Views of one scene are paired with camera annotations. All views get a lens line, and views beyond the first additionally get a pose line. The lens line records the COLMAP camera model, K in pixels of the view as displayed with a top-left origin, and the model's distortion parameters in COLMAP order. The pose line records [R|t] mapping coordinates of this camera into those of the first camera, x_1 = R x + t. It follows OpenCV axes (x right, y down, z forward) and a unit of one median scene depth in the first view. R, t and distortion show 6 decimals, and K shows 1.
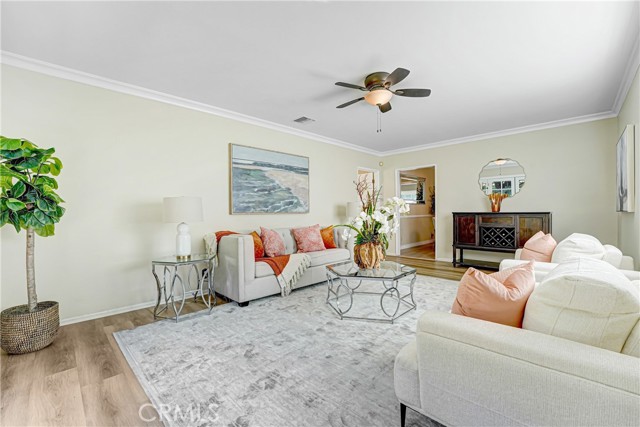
lens RADIAL K [[274.5, 0, 316.4], [0, 274.5, 213.8], [0, 0, 1]] dist [-0.015529, 0.003045]
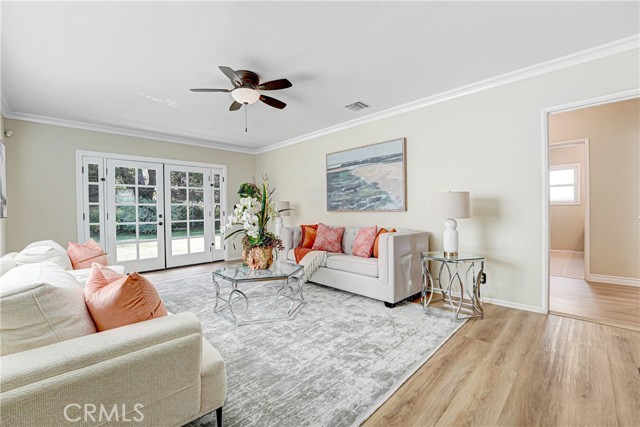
lens RADIAL K [[274.5, 0, 317.3], [0, 274.5, 214.5], [0, 0, 1]] dist [-0.015529, 0.003045]
pose [[0.005275, 0.021116, -0.999763, 0.826406], [0.001733, 0.999775, 0.021125, -0.010769], [0.999985, -0.001844, 0.005237, 0.847943]]
